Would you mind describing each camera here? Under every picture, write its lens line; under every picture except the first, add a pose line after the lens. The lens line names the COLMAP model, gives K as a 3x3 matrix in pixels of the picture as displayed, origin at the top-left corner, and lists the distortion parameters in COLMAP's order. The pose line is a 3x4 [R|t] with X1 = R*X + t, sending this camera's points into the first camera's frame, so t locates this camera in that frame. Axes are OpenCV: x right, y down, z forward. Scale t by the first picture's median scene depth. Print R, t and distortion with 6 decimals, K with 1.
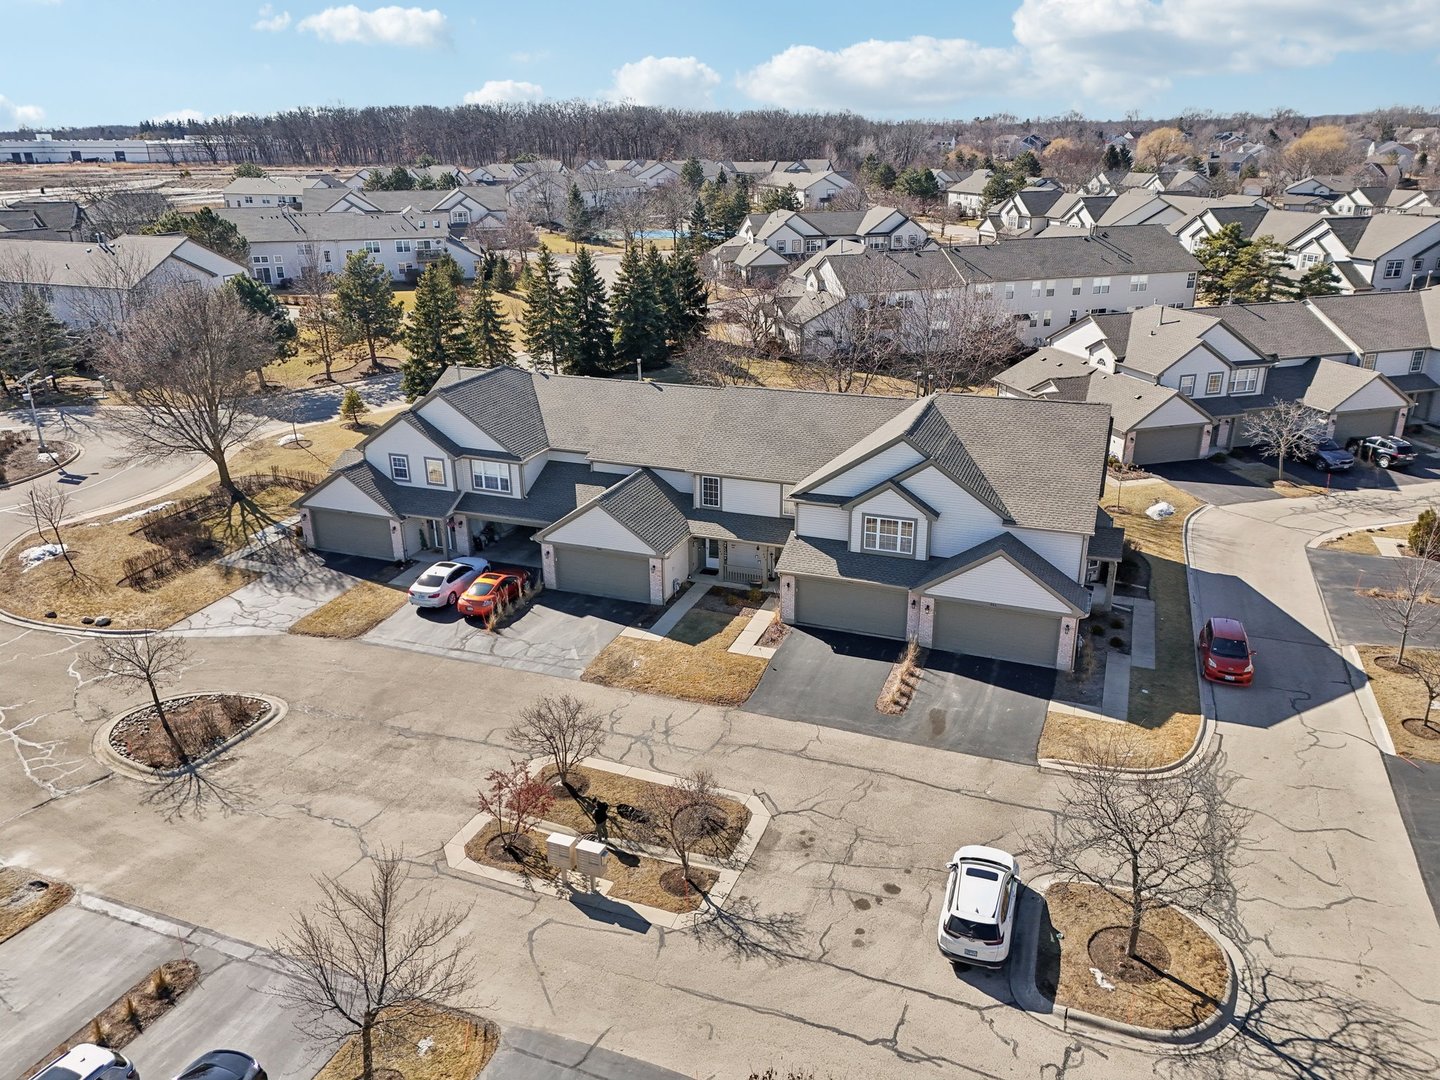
lens RADIAL K [[1054.3, 0, 720.0], [0, 1054.3, 540.0], [0, 0, 1]] dist [0.075465, -0.087081]
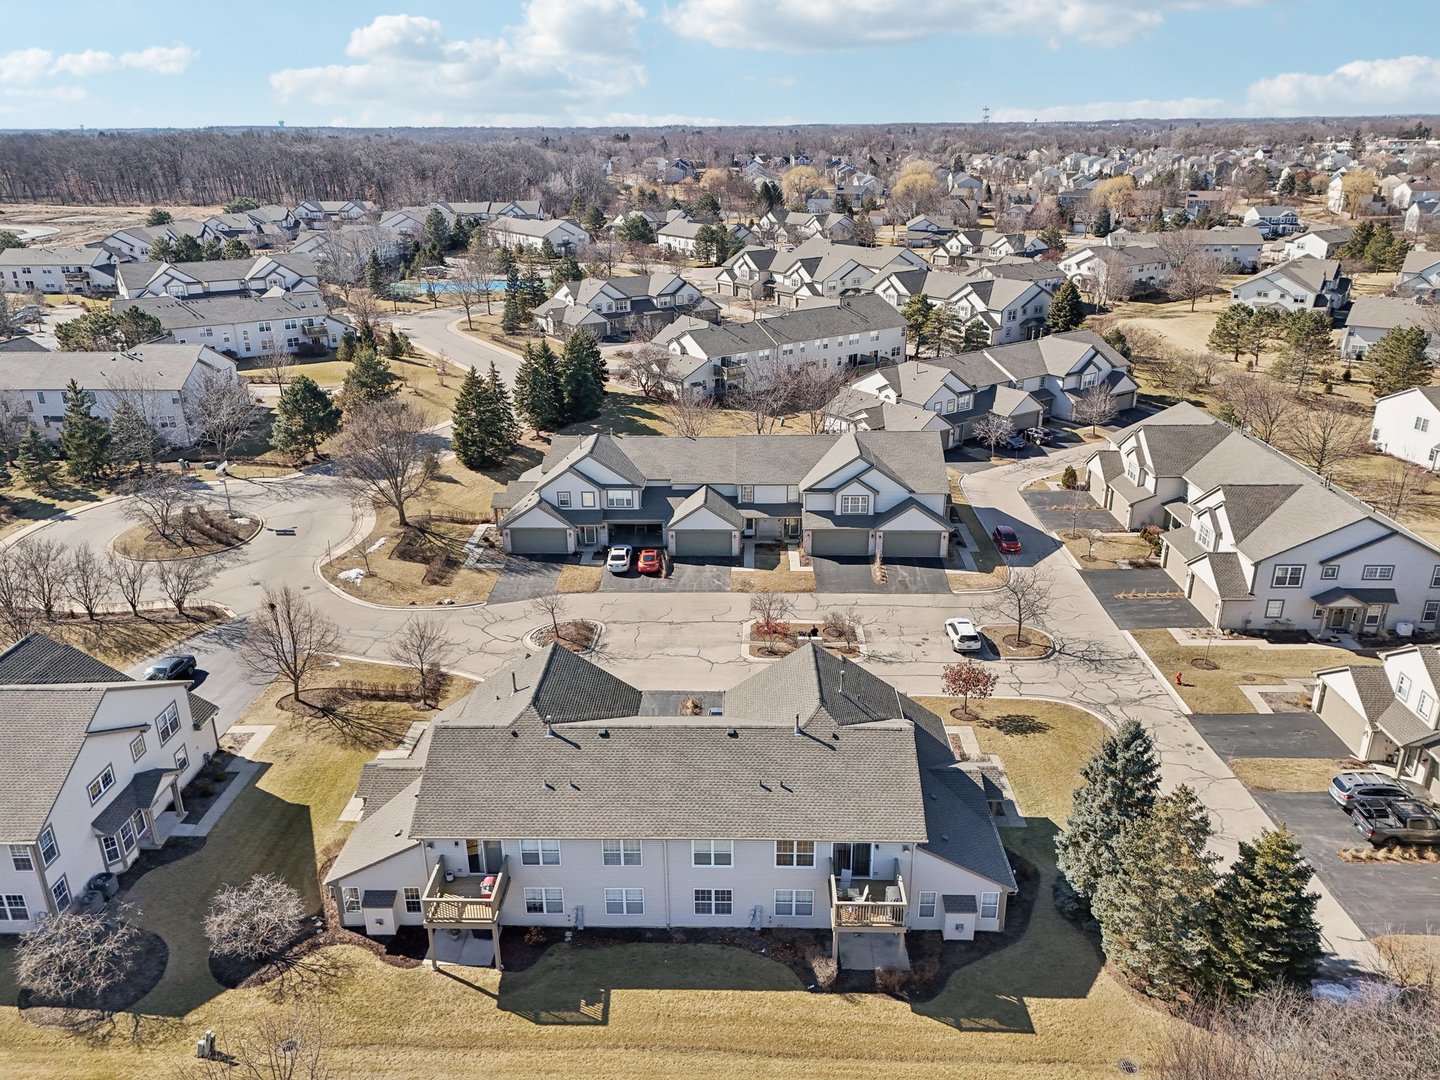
lens RADIAL K [[1054.3, 0, 720.0], [0, 1054.3, 540.0], [0, 0, 1]] dist [0.075465, -0.087081]
pose [[0.944109, -0.118307, 0.307670, -0.610854], [0.117732, 0.992834, 0.020500, -0.007770], [-0.307891, 0.016868, 0.951272, -0.724733]]
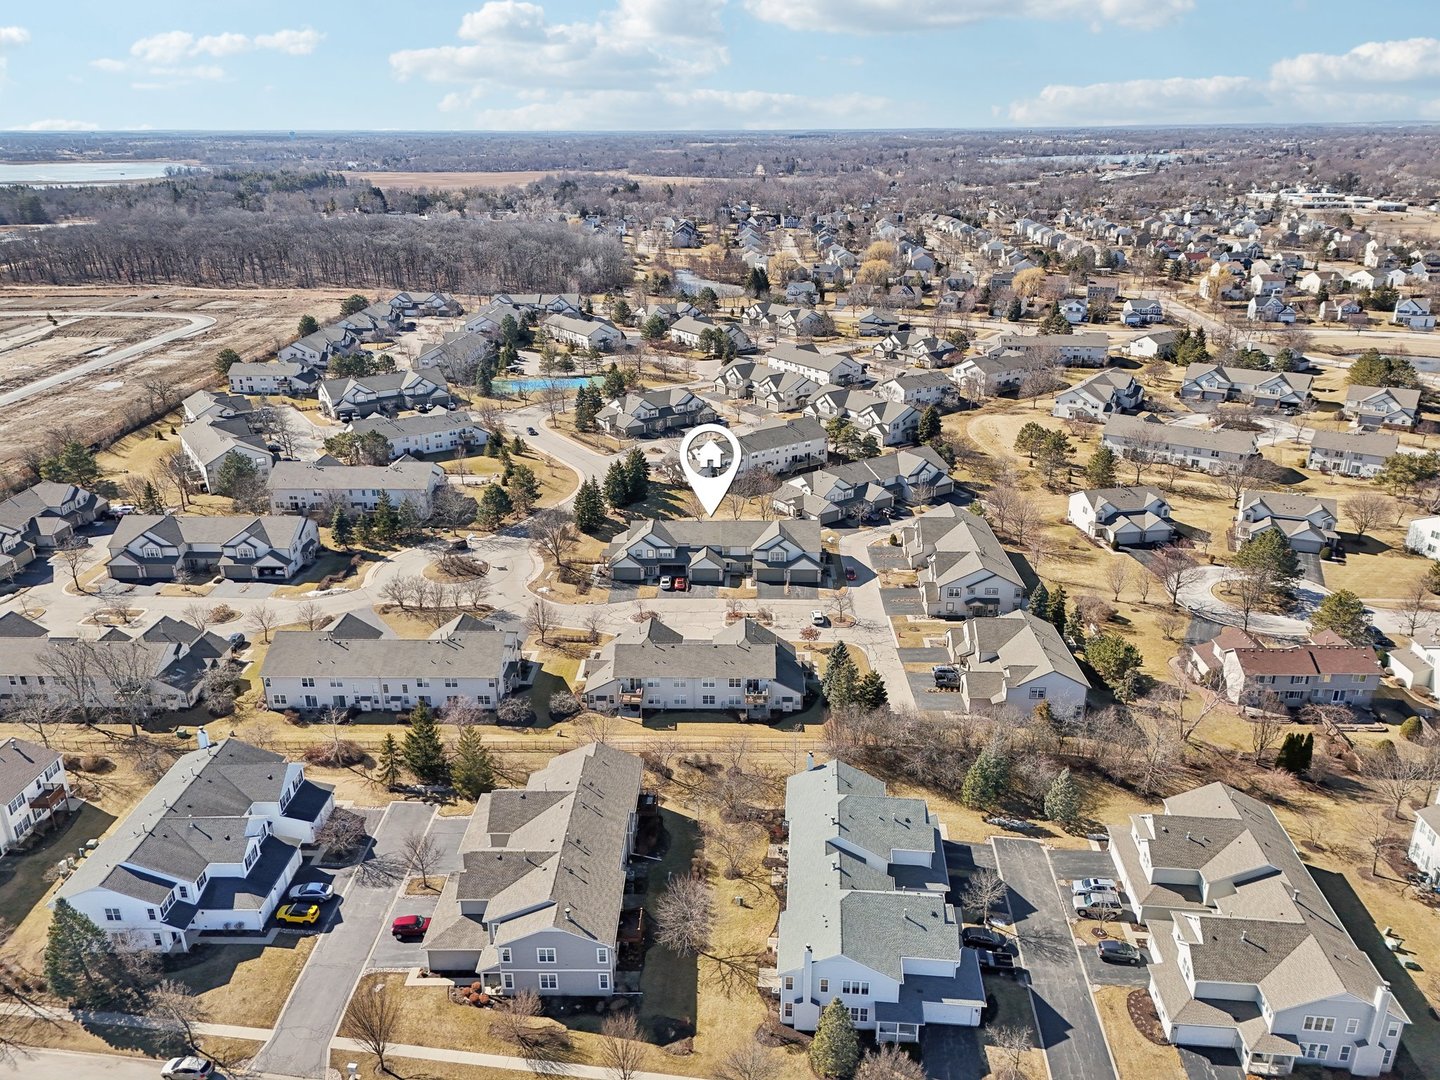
lens RADIAL K [[1054.3, 0, 720.0], [0, 1054.3, 540.0], [0, 0, 1]] dist [0.075465, -0.087081]
pose [[0.944496, -0.115373, 0.307598, -1.162933], [0.115098, 0.993170, 0.019100, -0.154149], [-0.307701, 0.017364, 0.951325, -2.550047]]
